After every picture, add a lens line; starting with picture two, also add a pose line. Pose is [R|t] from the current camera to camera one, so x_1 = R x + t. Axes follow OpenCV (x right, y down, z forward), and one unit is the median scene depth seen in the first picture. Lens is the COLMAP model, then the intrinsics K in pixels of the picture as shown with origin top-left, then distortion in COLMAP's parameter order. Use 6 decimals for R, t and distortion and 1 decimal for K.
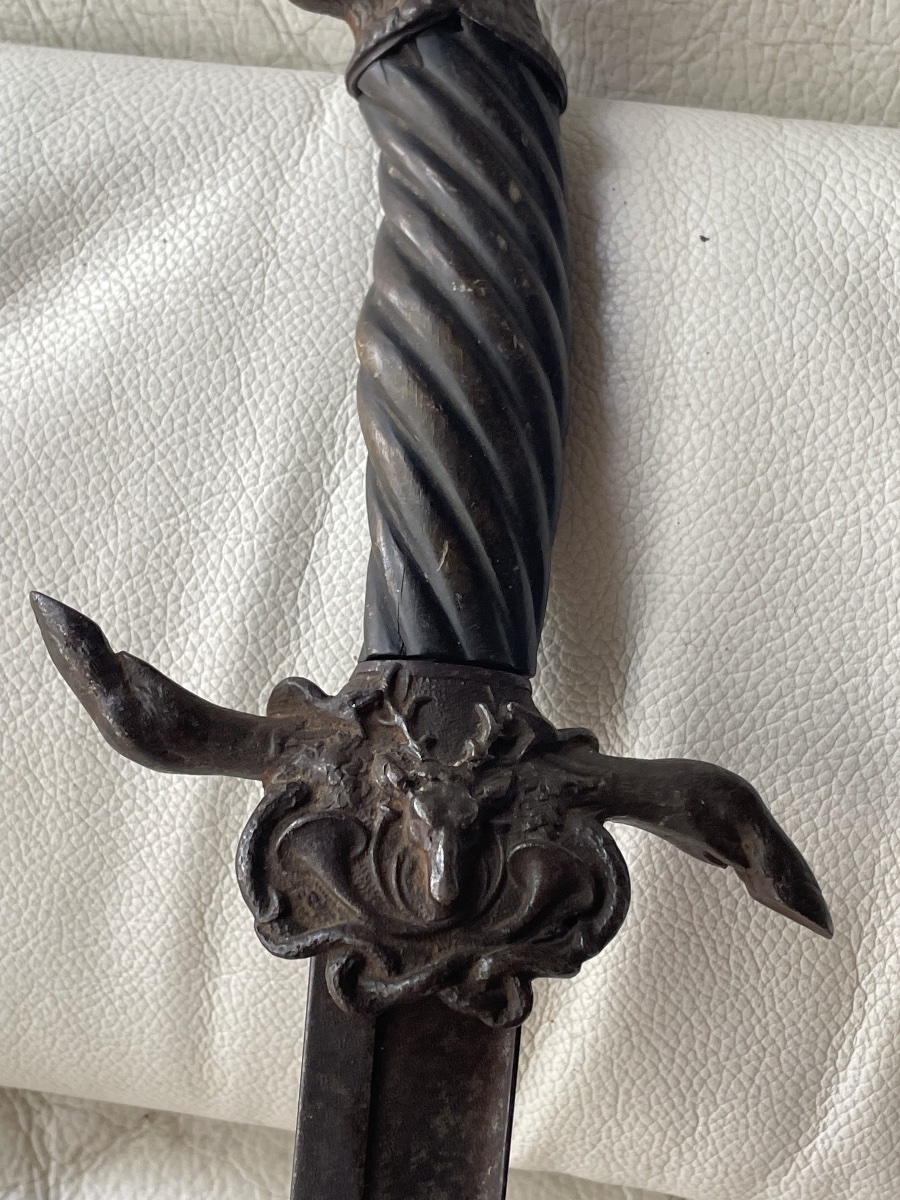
lens RADIAL K [[1822.4, 0, 424.2], [0, 1822.4, 616.9], [0, 0, 1]] dist [0.059391, 0.000000]
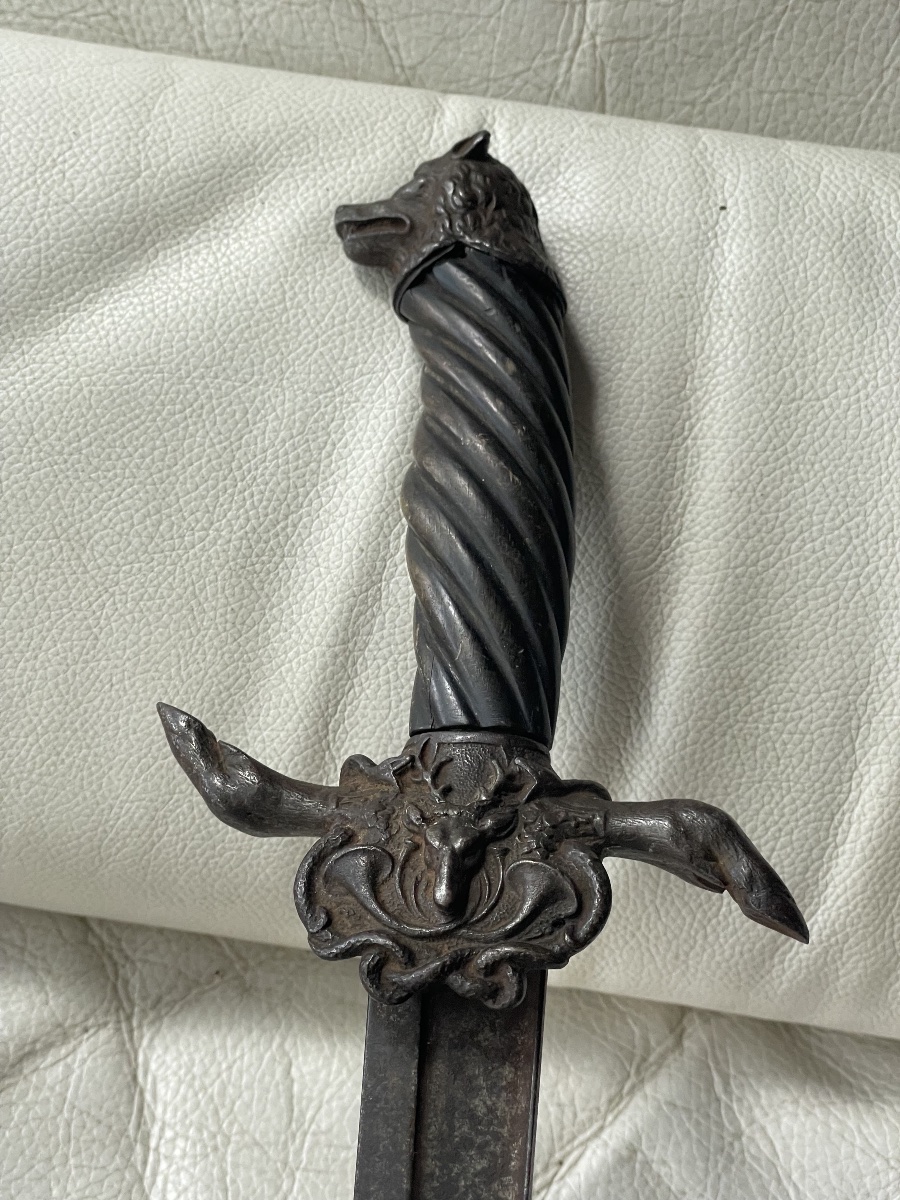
lens RADIAL K [[1824.5, 0, 440.0], [0, 1824.5, 590.3], [0, 0, 1]] dist [0.042917, 0.000000]
pose [[0.991163, 0.040464, 0.126327, -0.218225], [-0.017486, 0.983882, -0.177960, 0.310069], [-0.131491, 0.174179, 0.975895, -0.233153]]
